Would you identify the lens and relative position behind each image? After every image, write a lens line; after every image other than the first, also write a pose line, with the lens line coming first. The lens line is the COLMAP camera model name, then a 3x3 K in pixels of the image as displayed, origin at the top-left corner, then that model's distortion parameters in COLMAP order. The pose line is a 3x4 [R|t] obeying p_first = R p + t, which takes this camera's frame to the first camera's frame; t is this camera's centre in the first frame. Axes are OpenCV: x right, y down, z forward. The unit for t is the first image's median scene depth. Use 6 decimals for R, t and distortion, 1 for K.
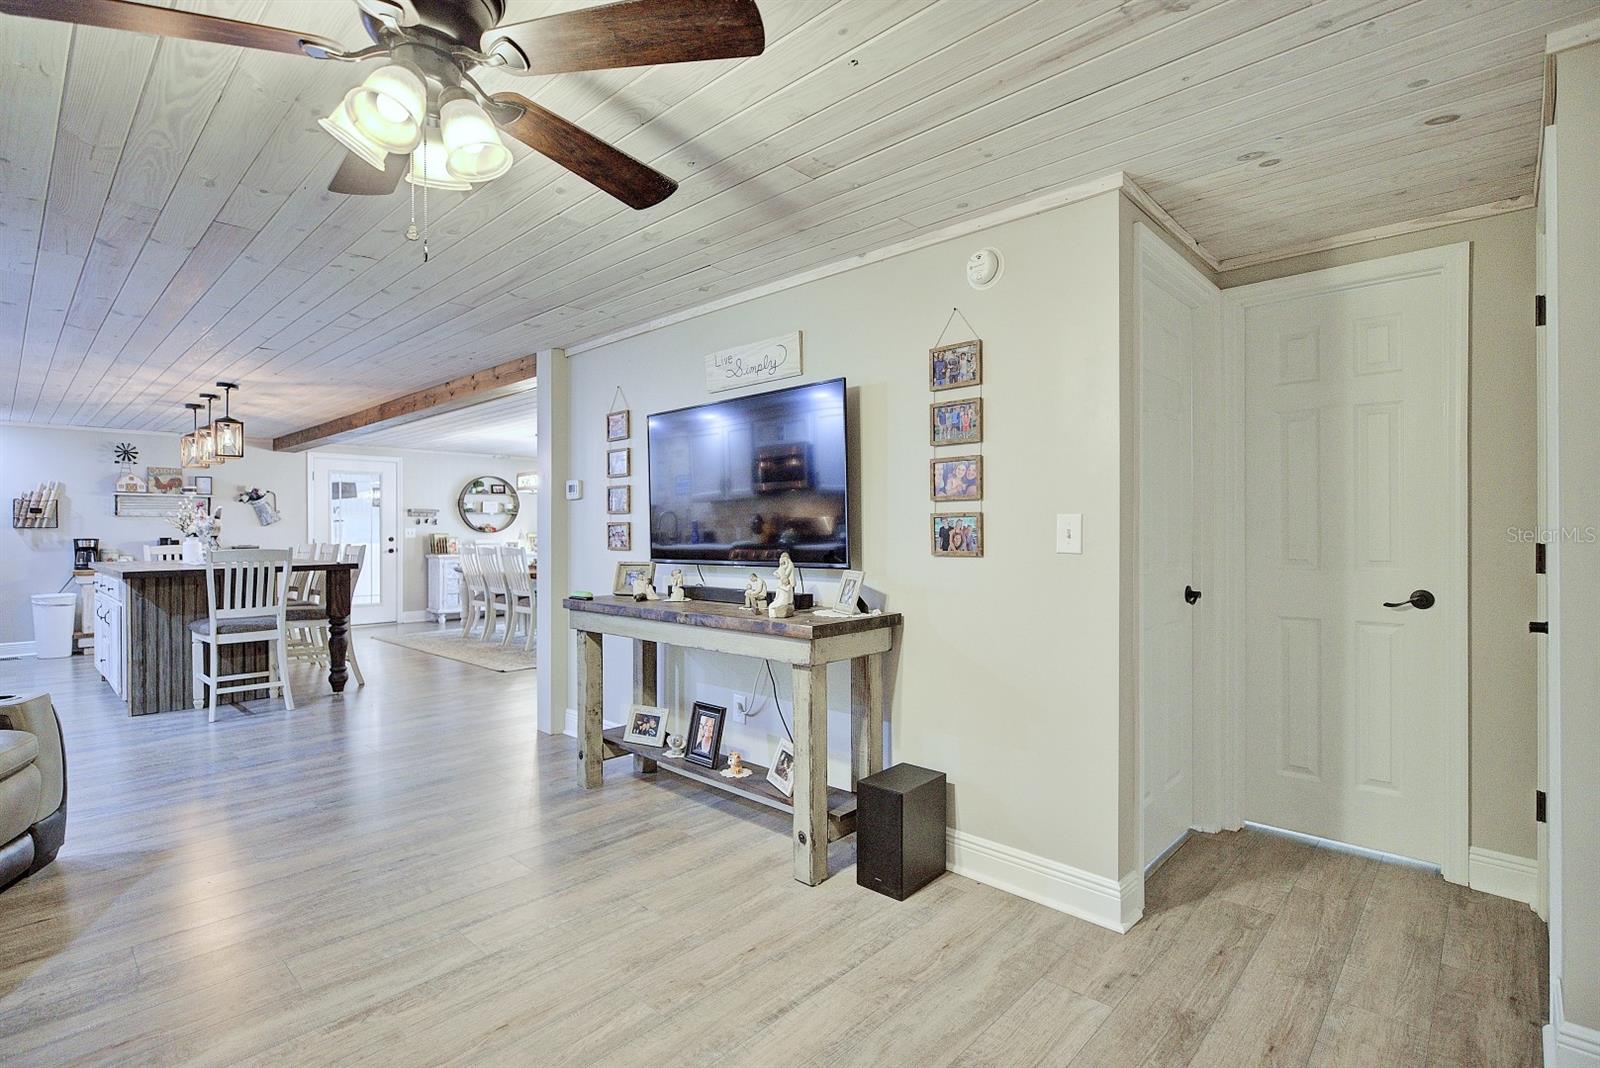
lens RADIAL K [[753.4, 0, 800.1], [0, 753.4, 535.0], [0, 0, 1]] dist [-0.004021, -0.000337]
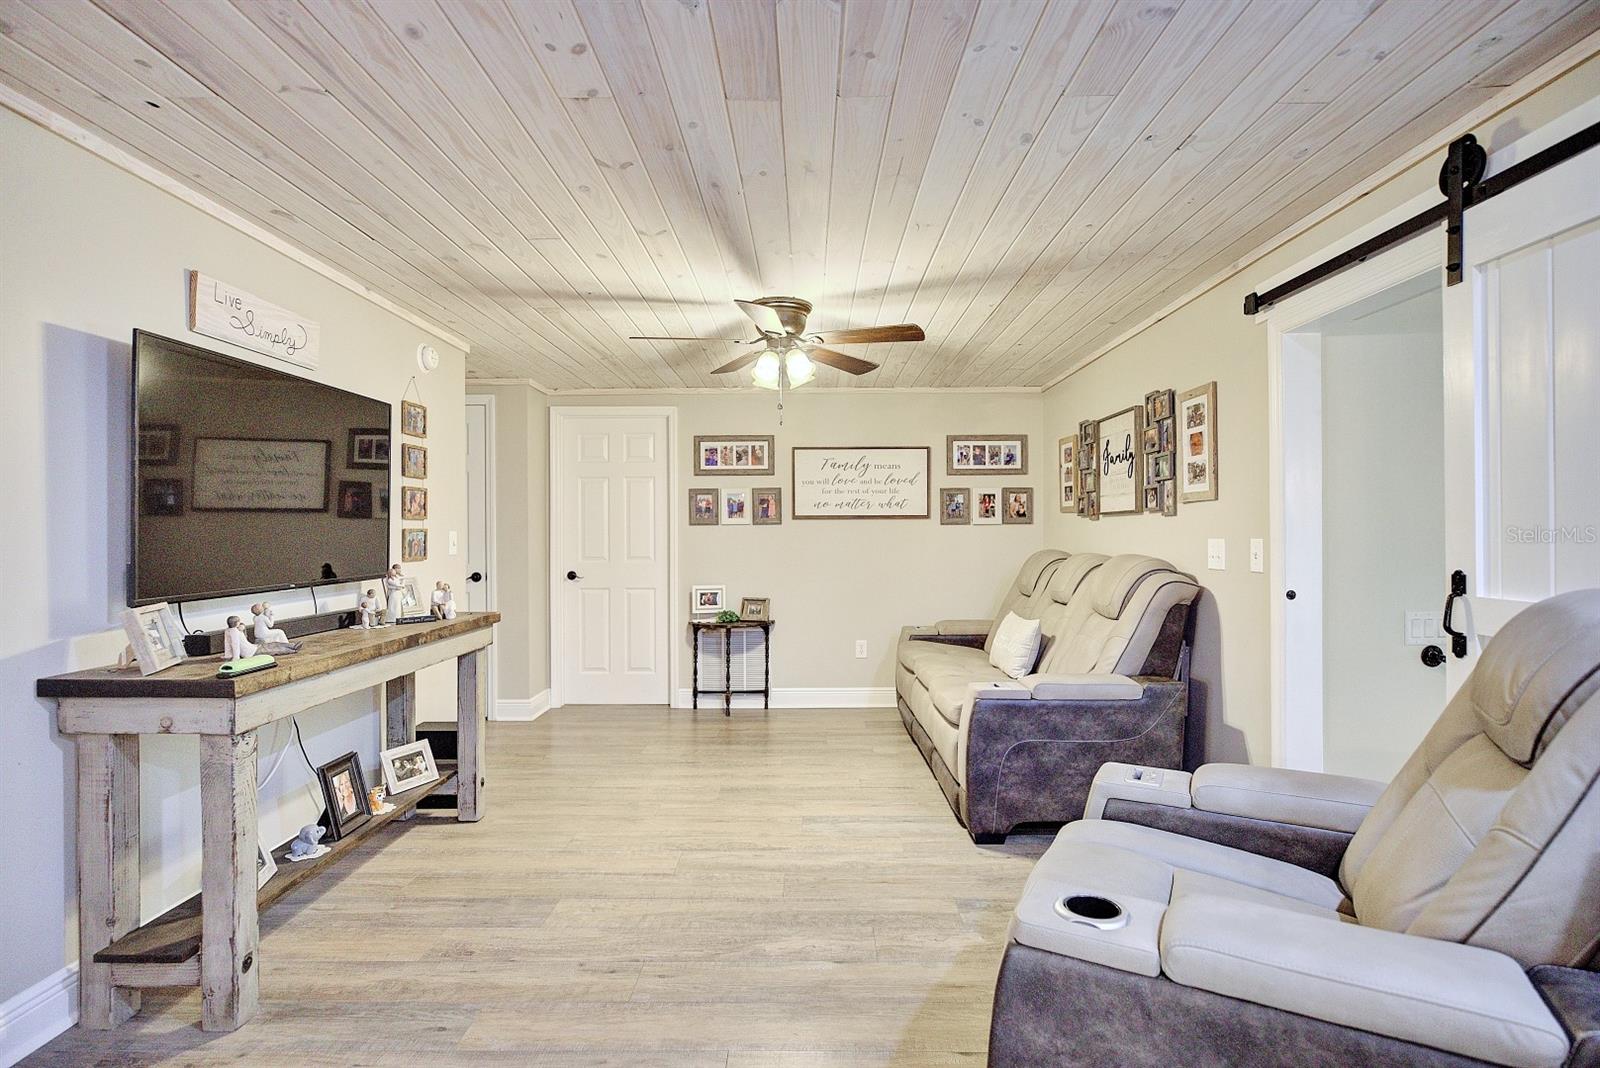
lens RADIAL K [[781.7, 0, 809.8], [0, 781.7, 528.2], [0, 0, 1]] dist [-0.006147, 0.002449]
pose [[-0.685259, 0.011991, 0.728201, -1.216111], [0.010314, 0.999924, -0.006760, -0.012326], [-0.728227, 0.002878, -0.685330, 1.356391]]
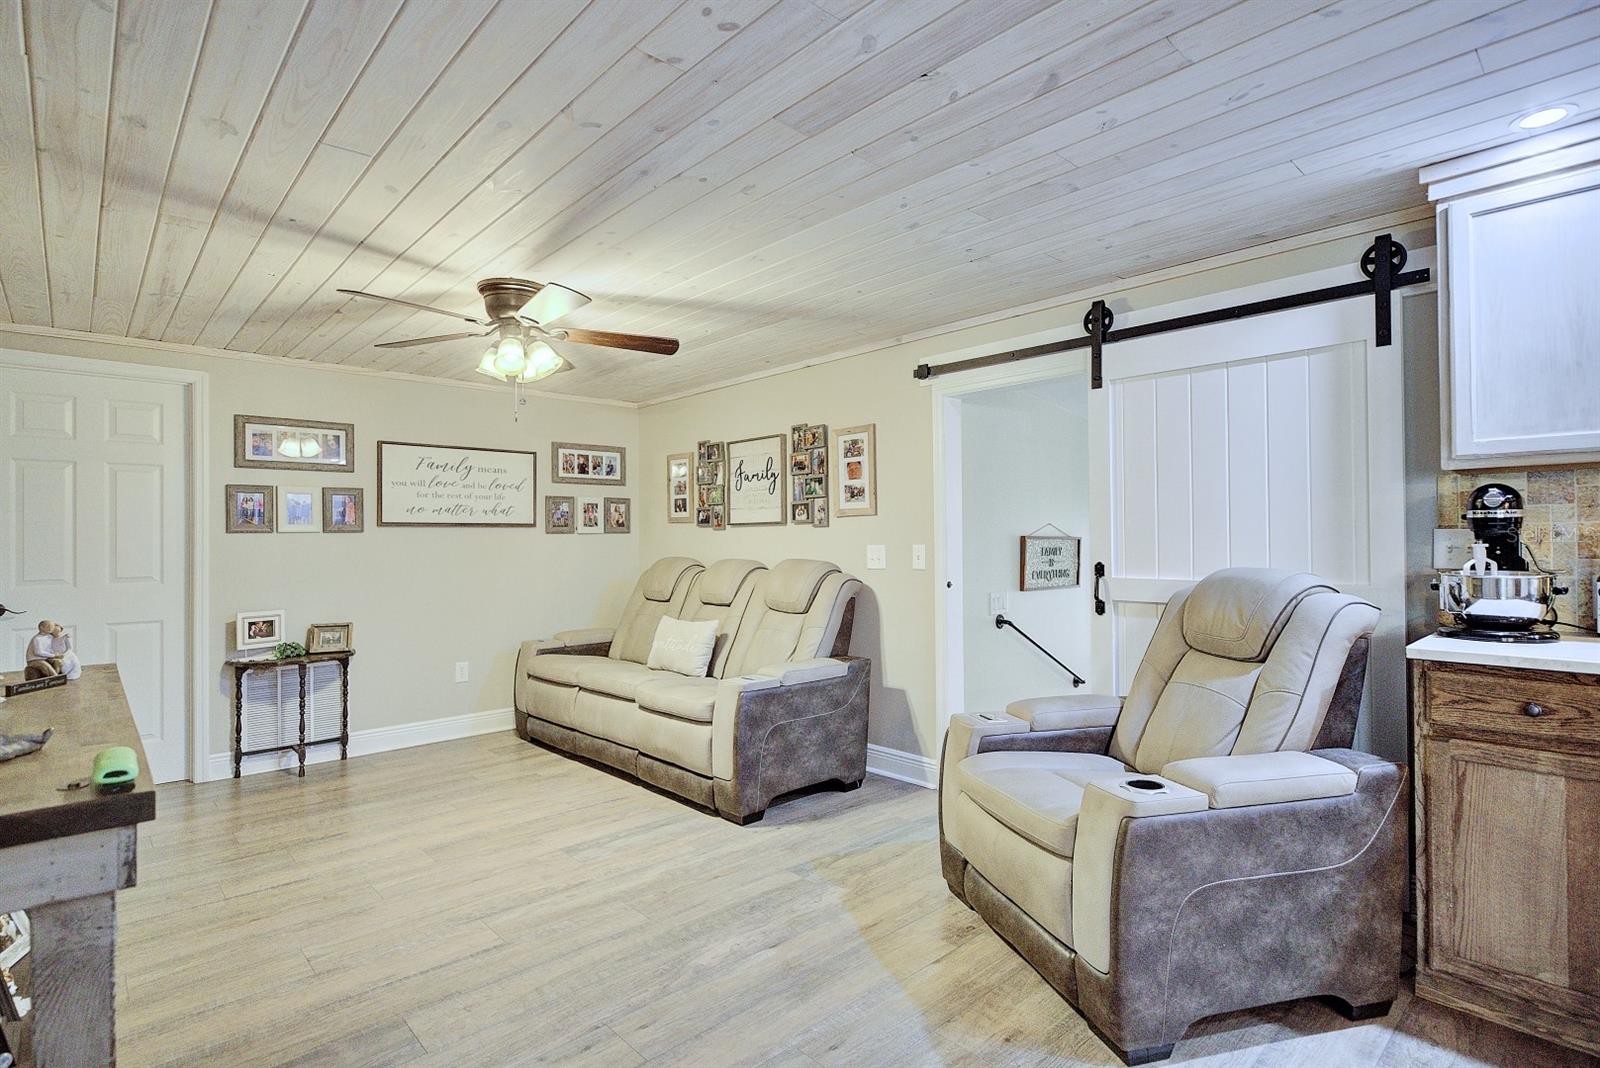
lens RADIAL K [[781.7, 0, 807.6], [0, 781.7, 526.7], [0, 0, 1]] dist [-0.006147, 0.002449]
pose [[-0.998093, 0.013138, 0.060307, -0.749187], [0.012380, 0.999840, -0.012914, -0.015710], [-0.060467, -0.012142, -0.998096, 1.630925]]
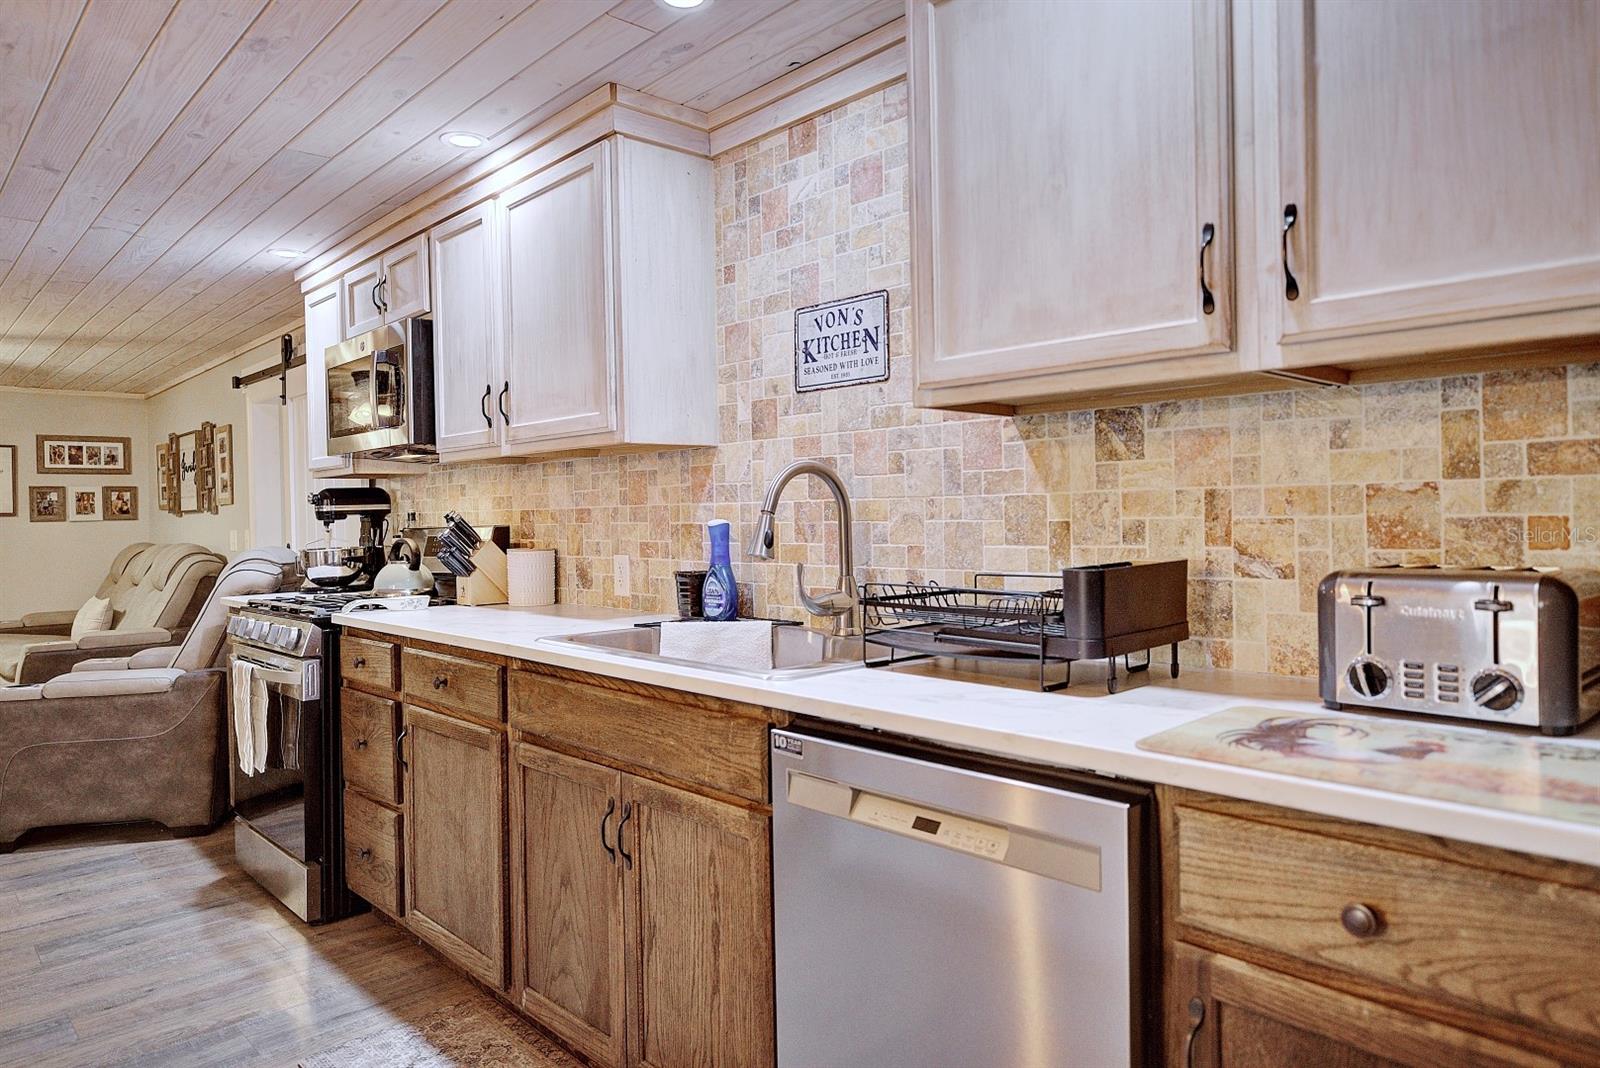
lens RADIAL K [[949.9, 0, 810.4], [0, 949.9, 535.1], [0, 0, 1]] dist [-0.004538, -0.002915]
pose [[-0.999409, 0.021503, 0.026832, -2.116535], [0.022141, 0.999474, 0.023704, -0.008659], [-0.026309, 0.024284, -0.999359, 2.187158]]
